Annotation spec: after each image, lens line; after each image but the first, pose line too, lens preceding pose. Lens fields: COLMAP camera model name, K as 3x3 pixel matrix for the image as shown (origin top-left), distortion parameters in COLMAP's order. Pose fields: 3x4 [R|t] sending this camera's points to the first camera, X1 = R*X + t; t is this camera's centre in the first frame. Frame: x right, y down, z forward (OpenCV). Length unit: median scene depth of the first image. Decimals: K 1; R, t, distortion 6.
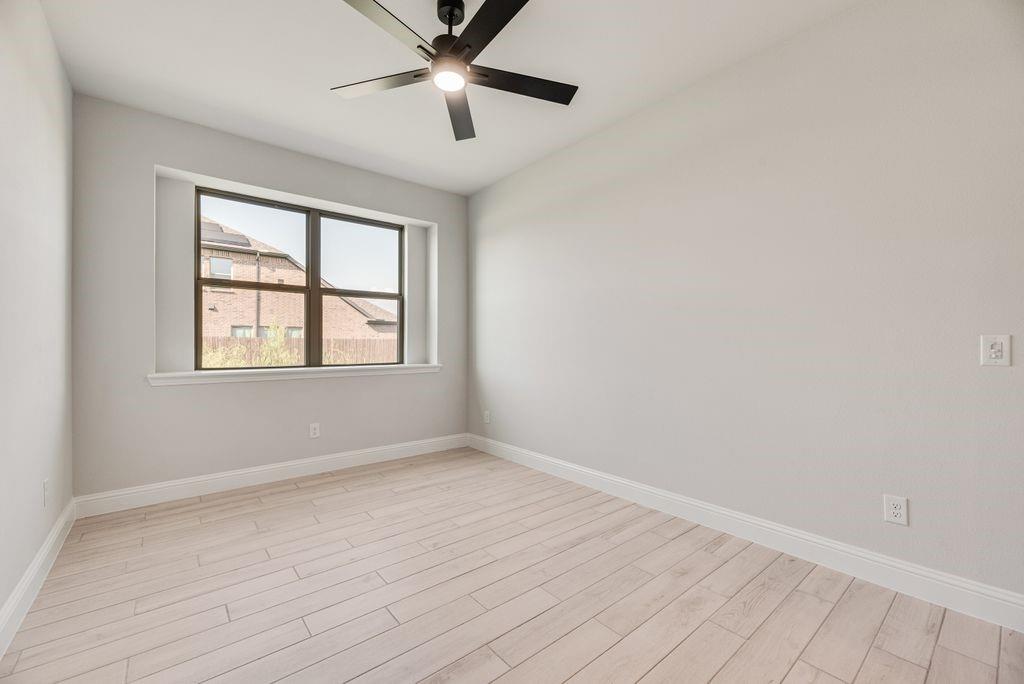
lens RADIAL K [[418.6, 0, 513.4], [0, 418.6, 343.9], [0, 0, 1]] dist [0.000590, 0.000092]
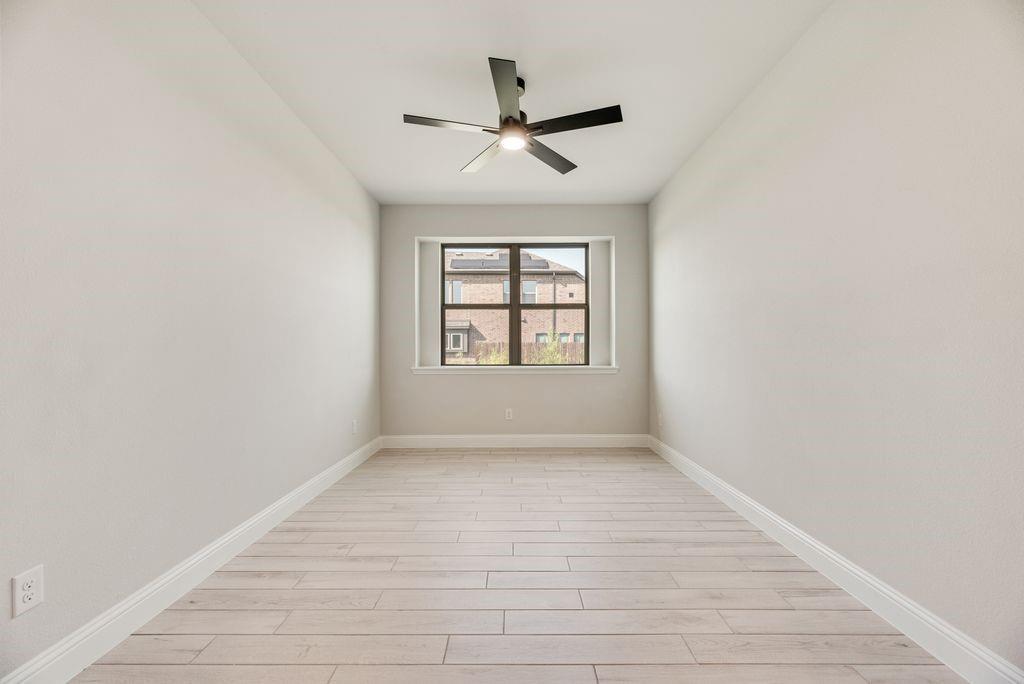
lens RADIAL K [[418.6, 0, 513.4], [0, 418.6, 343.9], [0, 0, 1]] dist [0.000590, 0.000092]
pose [[0.765933, -0.009785, -0.642845, 0.352060], [0.003667, 0.999934, -0.010851, 0.002030], [0.642909, 0.005953, 0.765919, 0.007503]]
